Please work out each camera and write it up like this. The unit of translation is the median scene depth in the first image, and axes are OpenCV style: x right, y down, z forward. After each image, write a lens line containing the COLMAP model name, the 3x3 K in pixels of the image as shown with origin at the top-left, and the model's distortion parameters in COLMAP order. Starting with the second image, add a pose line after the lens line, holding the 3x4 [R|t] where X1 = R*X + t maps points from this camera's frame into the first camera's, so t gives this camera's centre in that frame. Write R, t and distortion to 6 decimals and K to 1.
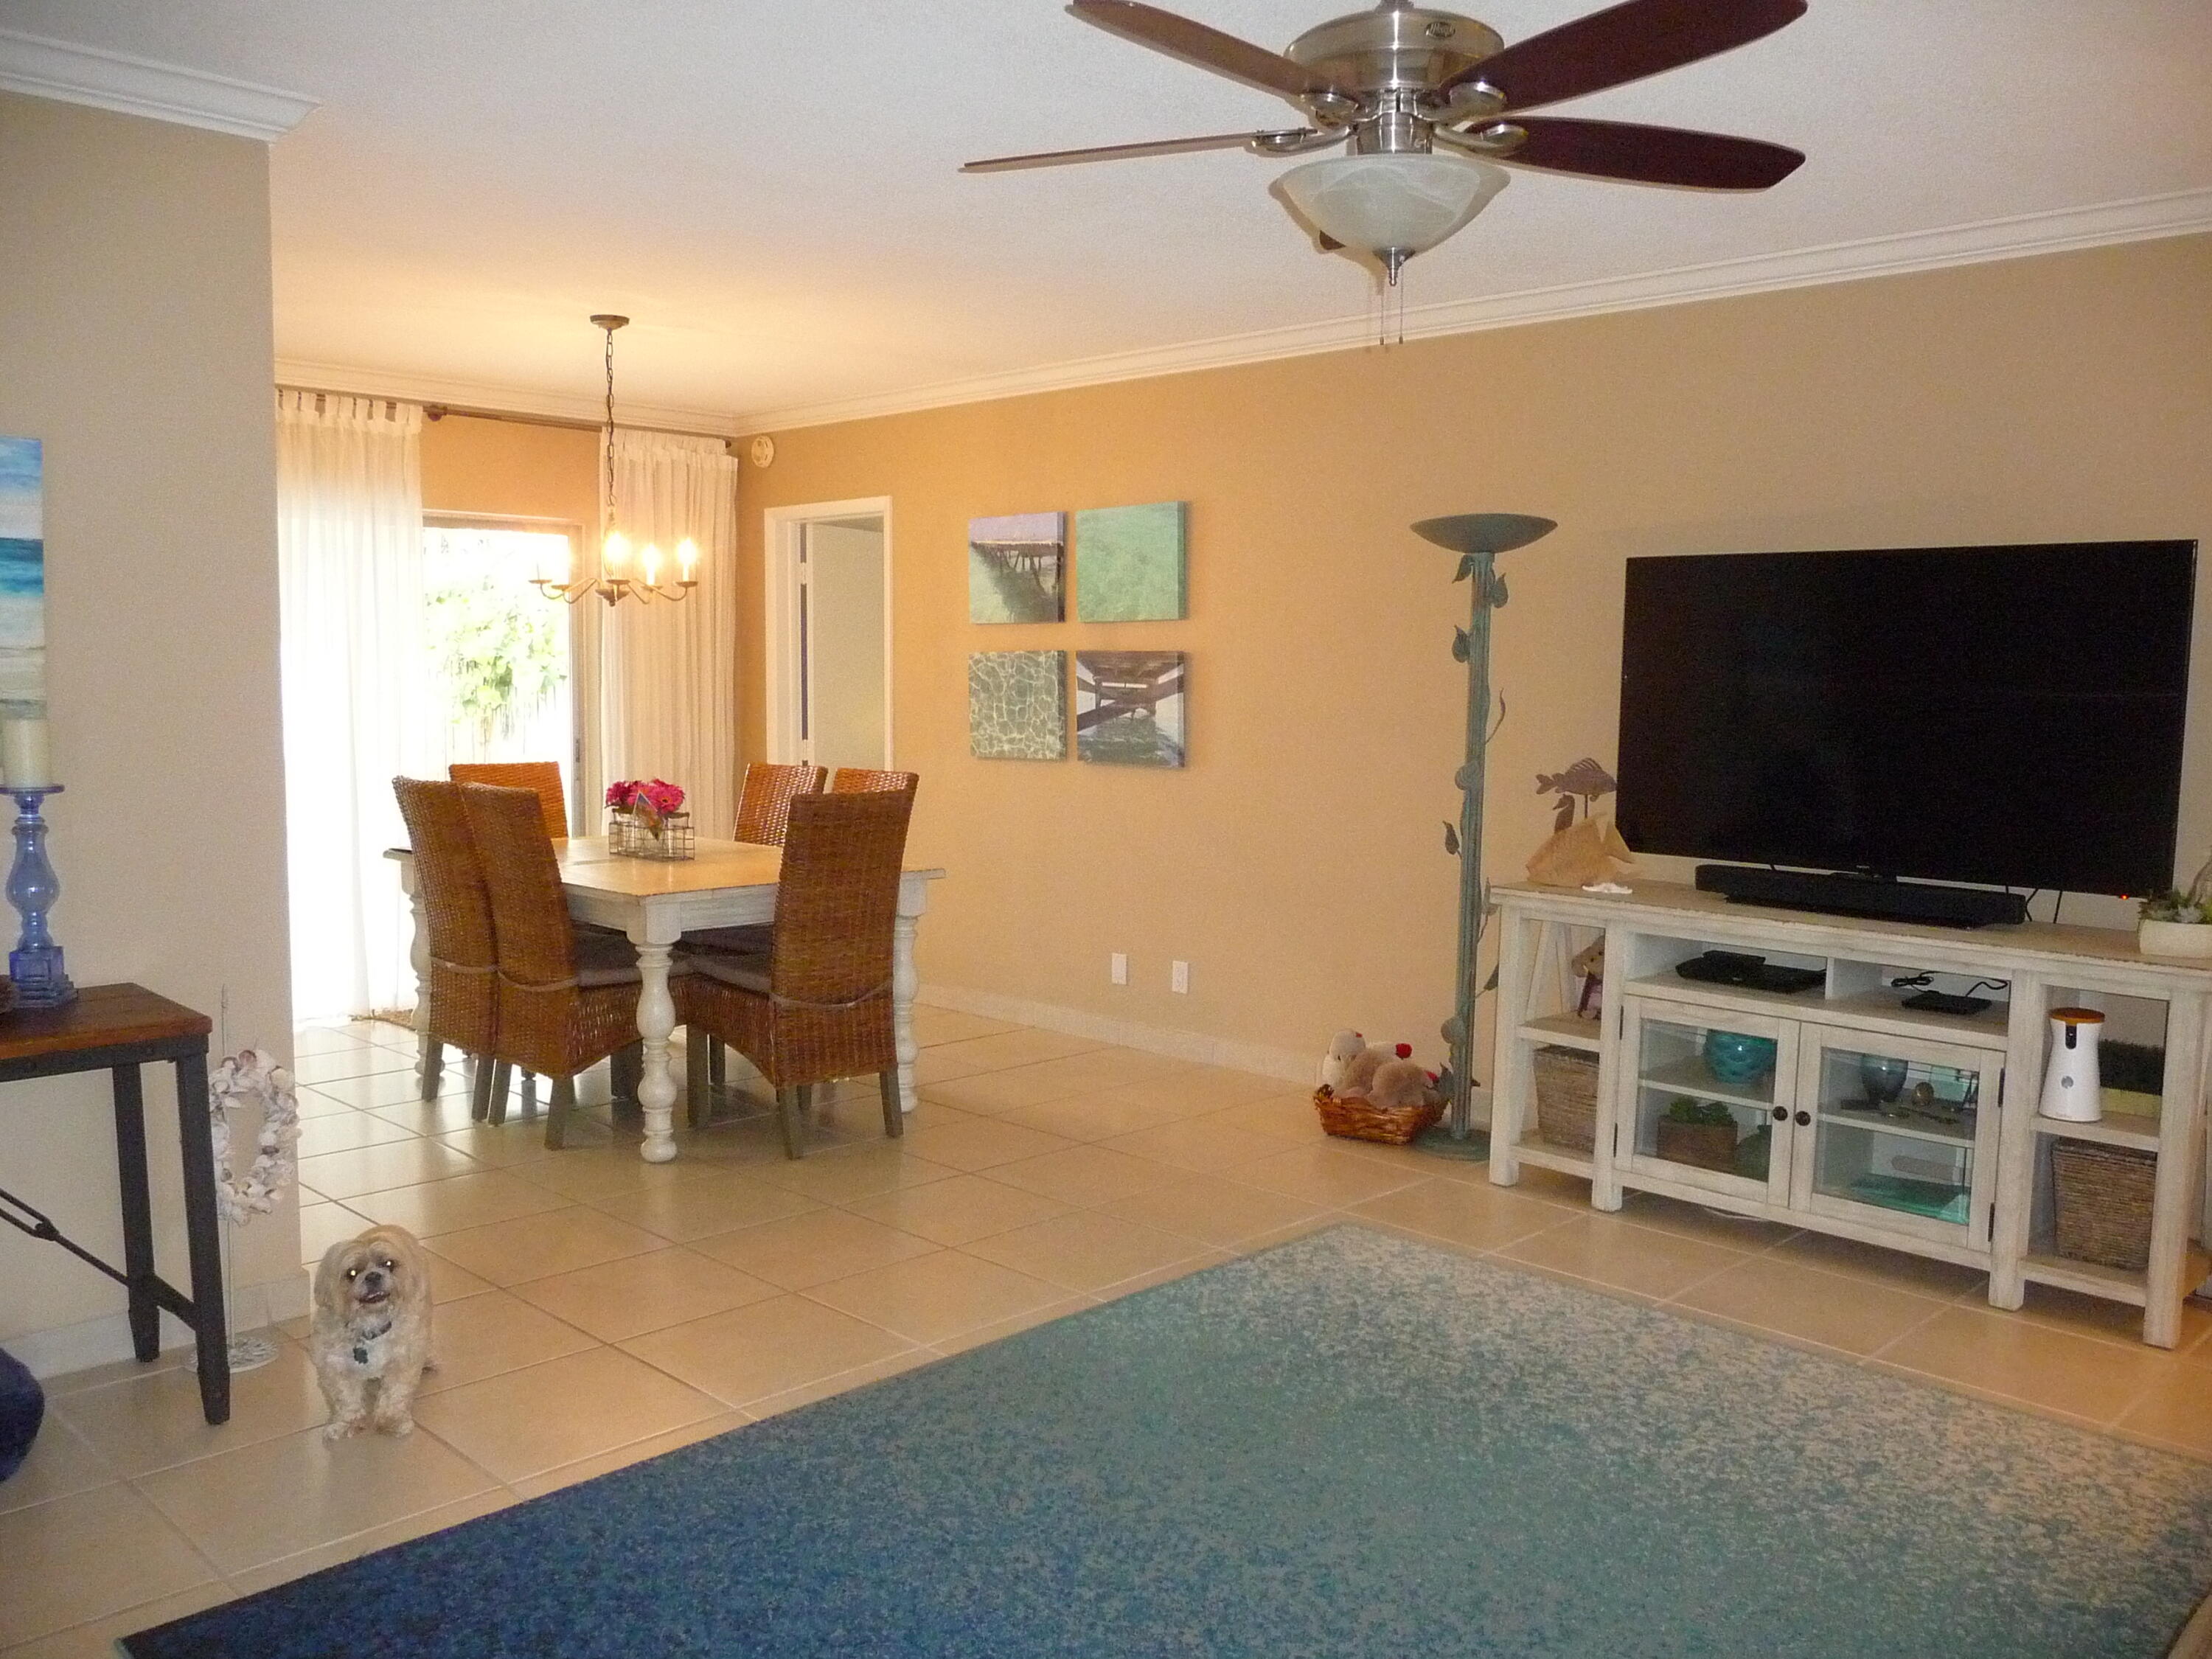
lens RADIAL K [[1826.1, 0, 1111.2], [0, 1826.1, 839.4], [0, 0, 1]] dist [-0.038630, 0.036661]
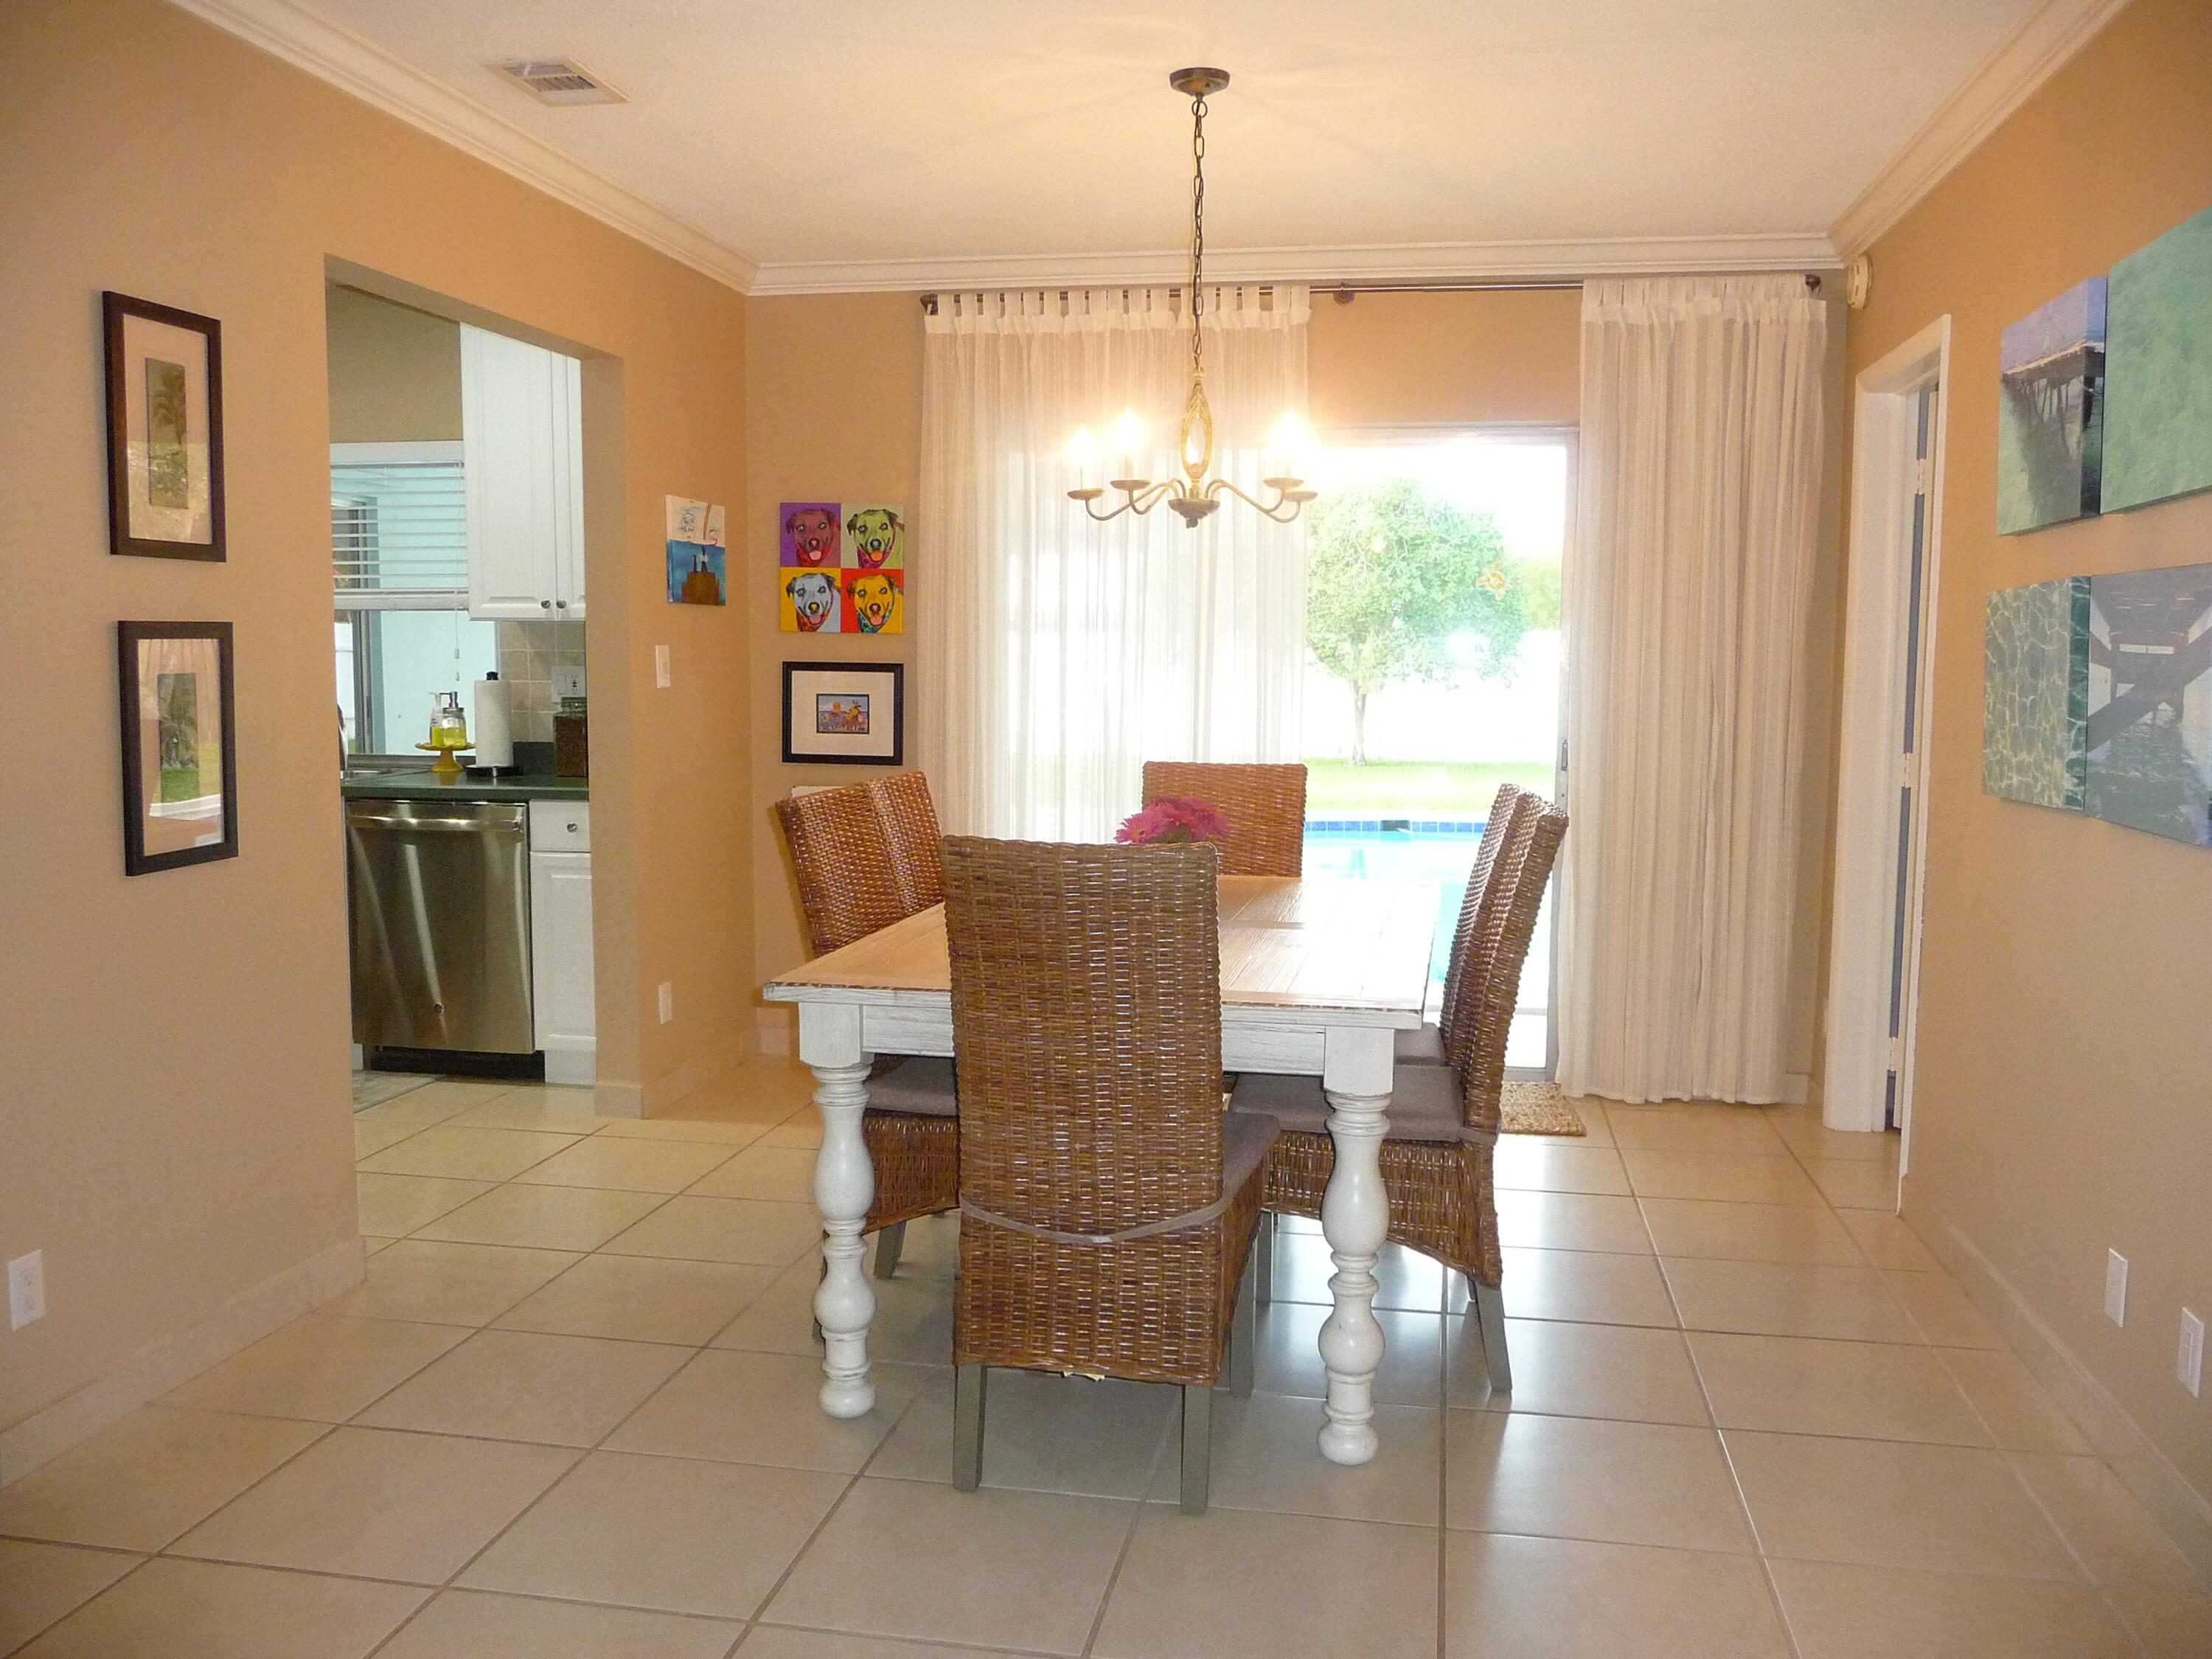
lens RADIAL K [[1826.1, 0, 1120.2], [0, 1826.1, 826.1], [0, 0, 1]] dist [-0.038630, 0.036661]
pose [[0.569200, 0.071630, -0.819073, 0.309337], [-0.075155, 0.996560, 0.034925, -0.054134], [0.818757, 0.041678, 0.572626, 0.765026]]
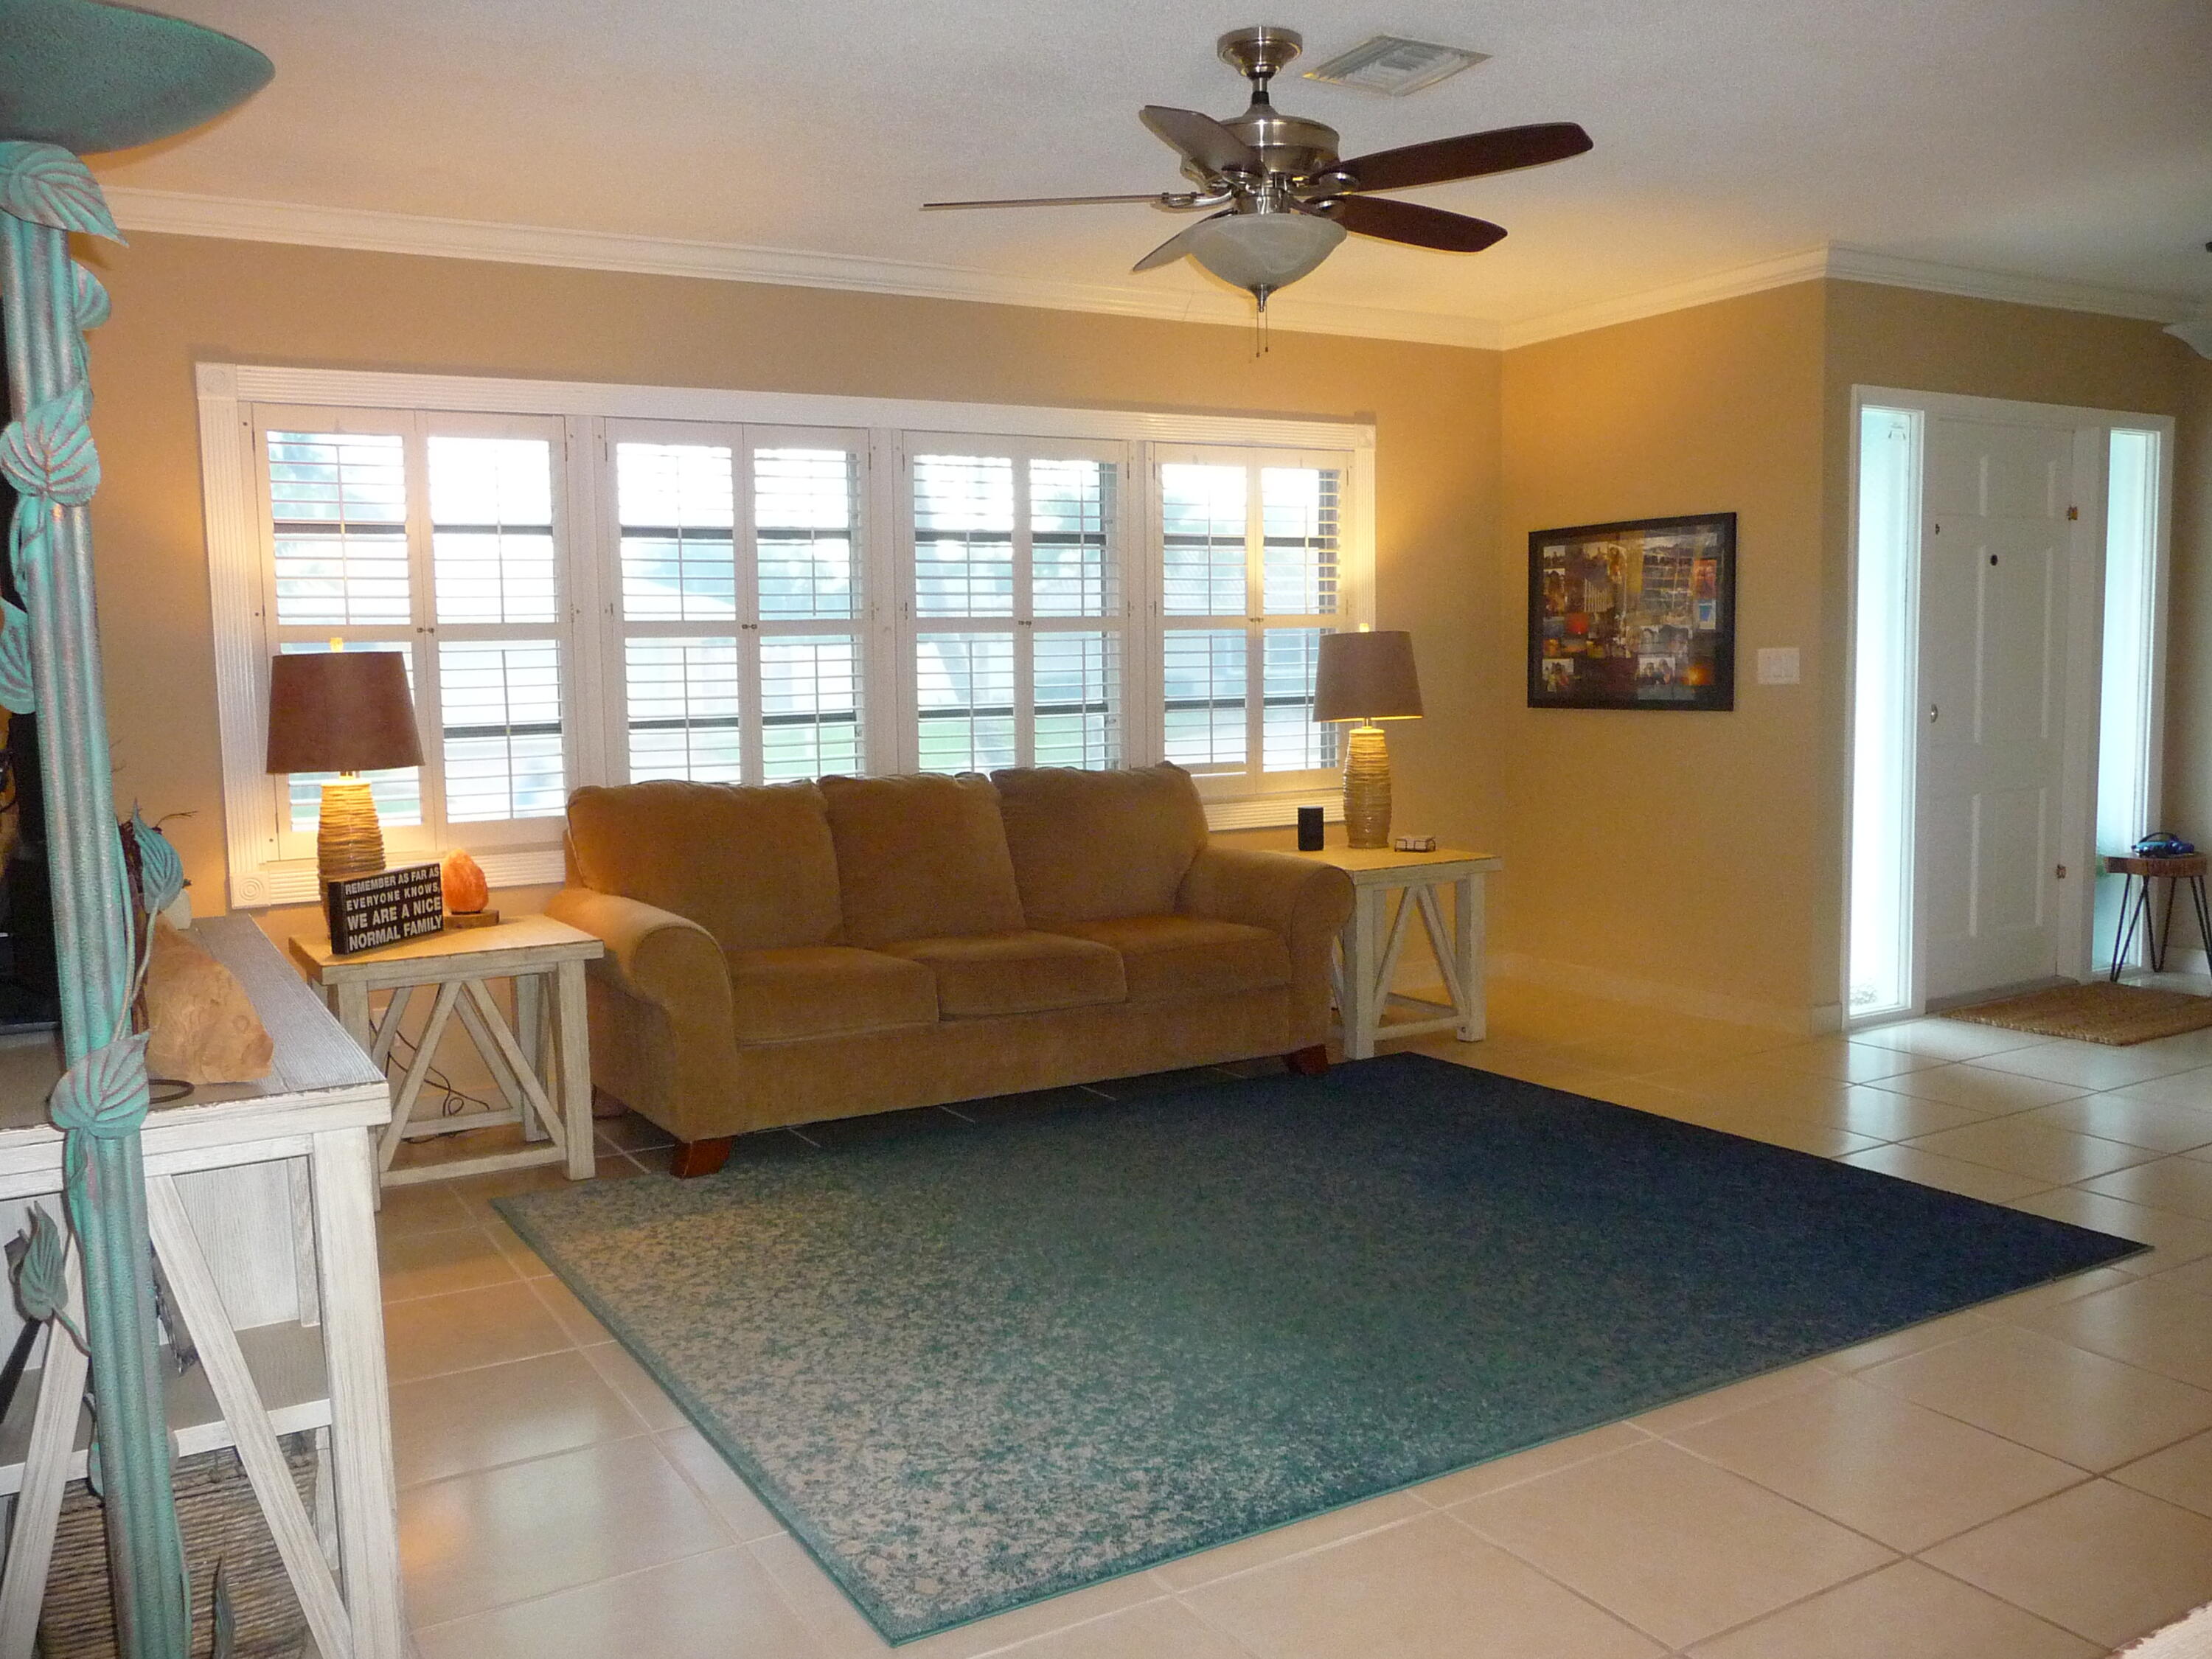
lens RADIAL K [[1826.1, 0, 1109.0], [0, 1826.1, 834.5], [0, 0, 1]] dist [-0.038630, 0.036661]
pose [[-0.965150, -0.020448, 0.260898, -0.057050], [0.031088, 0.980925, 0.191886, -0.105782], [-0.259845, 0.193310, -0.946104, 1.368183]]
